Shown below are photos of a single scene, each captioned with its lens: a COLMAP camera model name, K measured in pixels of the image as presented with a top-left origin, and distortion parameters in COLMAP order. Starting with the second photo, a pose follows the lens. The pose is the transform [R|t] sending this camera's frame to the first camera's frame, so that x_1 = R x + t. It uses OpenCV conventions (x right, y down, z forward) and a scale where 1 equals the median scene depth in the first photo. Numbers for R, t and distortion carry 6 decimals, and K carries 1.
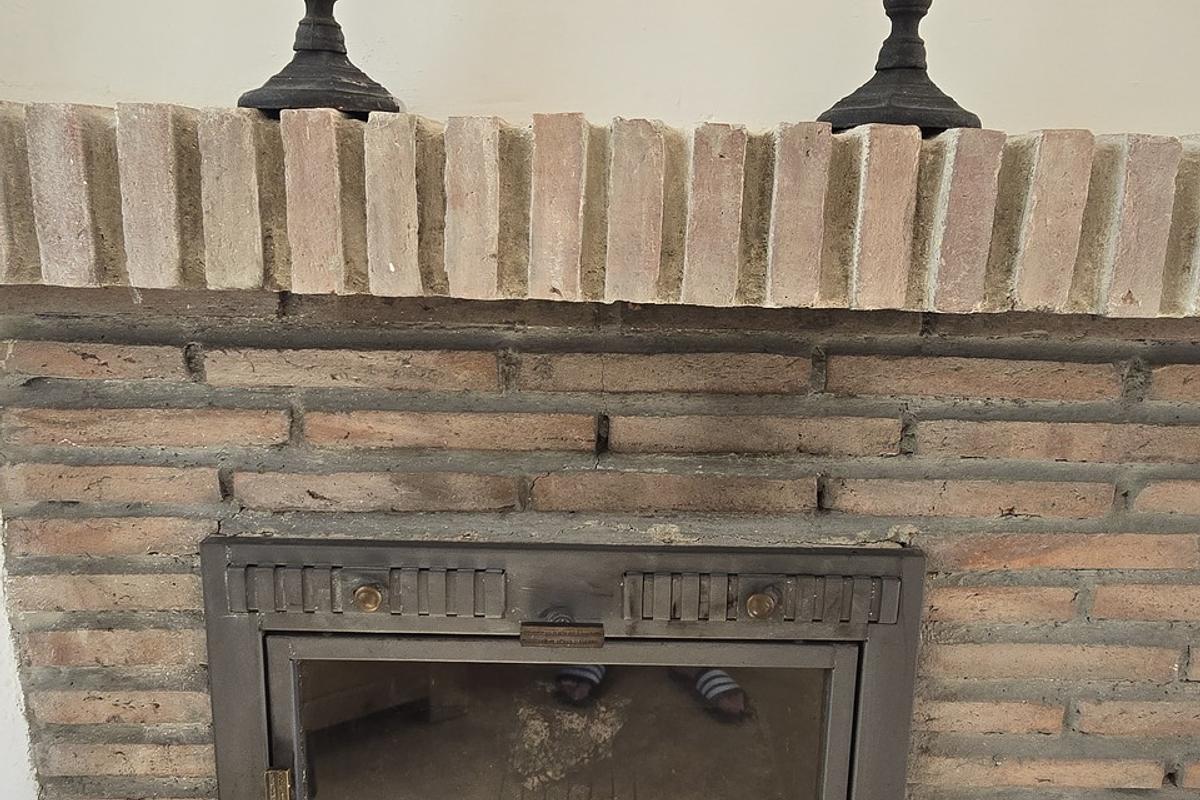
lens RADIAL K [[886.9, 0, 600.0], [0, 886.9, 400.0], [0, 0, 1]] dist [-0.002206, -0.002252]
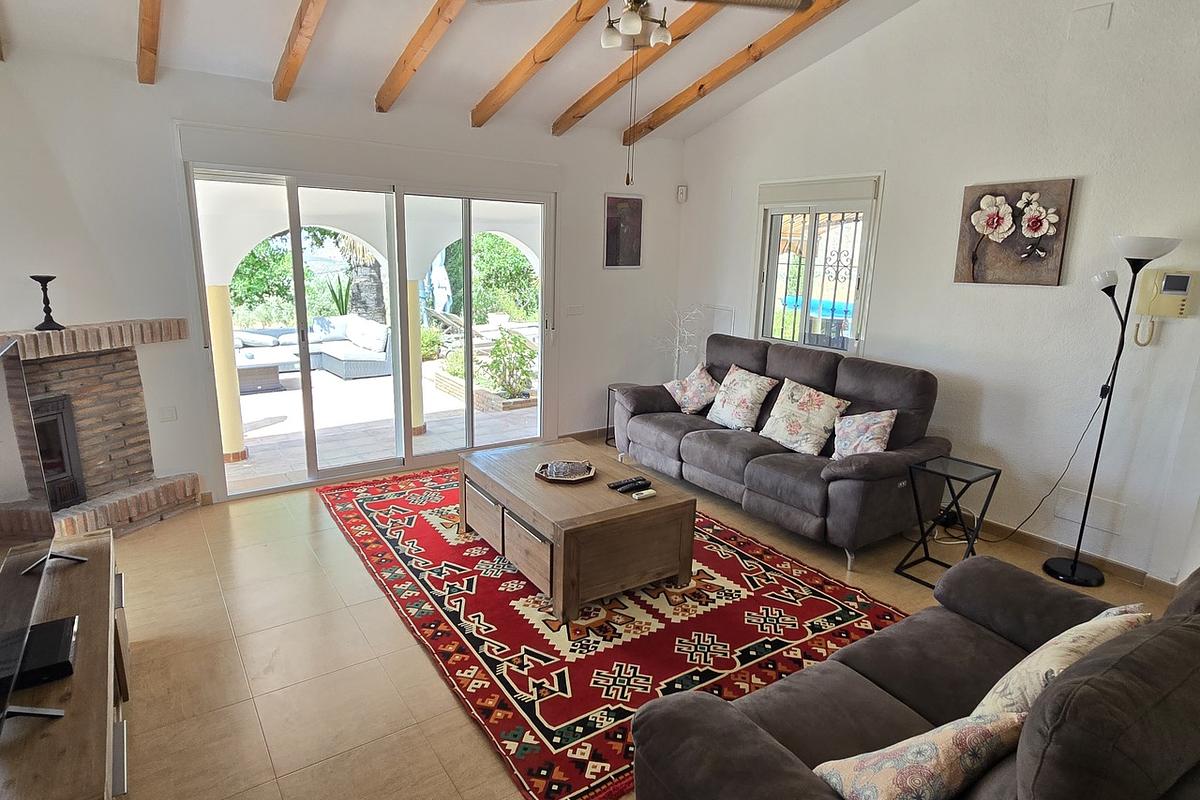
lens RADIAL K [[665.5, 0, 600.0], [0, 665.5, 400.0], [0, 0, 1]] dist [0.018182, -0.015629]
pose [[0.326090, -0.226885, 0.917708, -2.513592], [0.176605, 0.968302, 0.176640, 0.047070], [-0.928696, 0.104471, 0.355822, -3.758923]]
